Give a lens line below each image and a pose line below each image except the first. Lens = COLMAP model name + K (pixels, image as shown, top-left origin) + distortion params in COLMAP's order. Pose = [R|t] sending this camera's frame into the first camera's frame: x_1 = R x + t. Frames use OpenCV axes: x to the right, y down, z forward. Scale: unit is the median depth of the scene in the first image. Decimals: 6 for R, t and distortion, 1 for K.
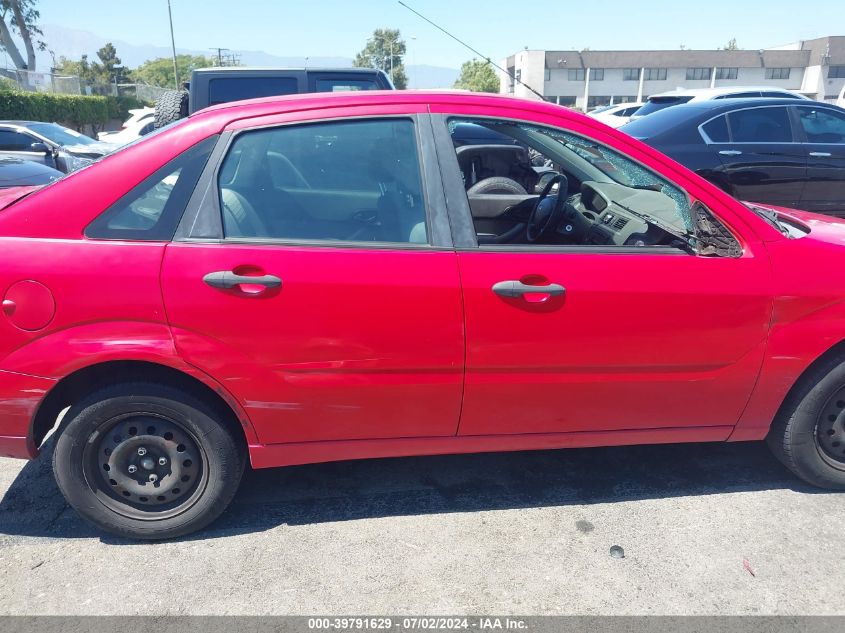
lens RADIAL K [[699.3, 0, 418.2], [0, 699.3, 317.4], [0, 0, 1]] dist [-0.017060, 0.020067]
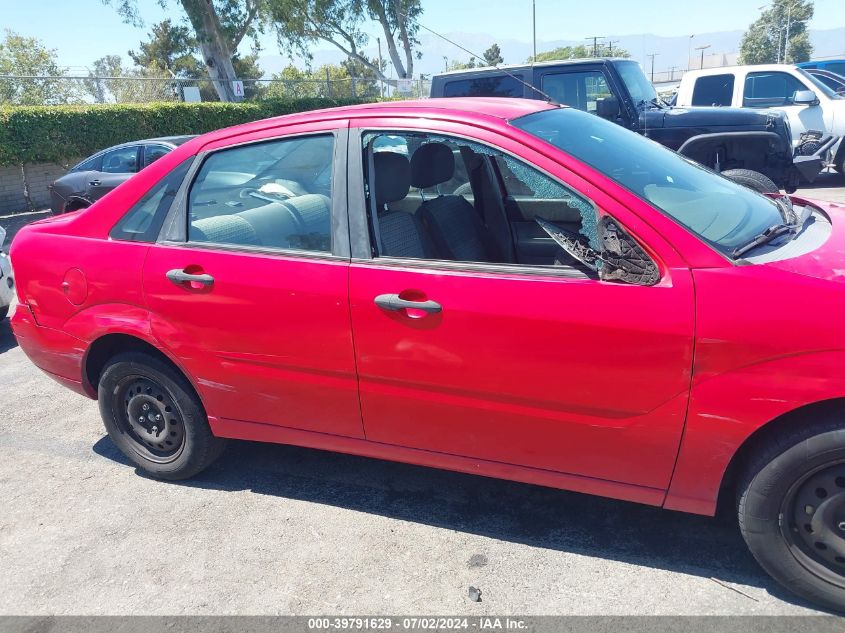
lens RADIAL K [[699.3, 0, 416.6], [0, 699.3, 316.0], [0, 0, 1]] dist [-0.017060, 0.020067]
pose [[0.853271, 0.088719, -0.513866, 0.647022], [-0.080374, 0.996021, 0.038502, -0.059828], [0.515237, 0.008449, 0.857006, 0.159207]]
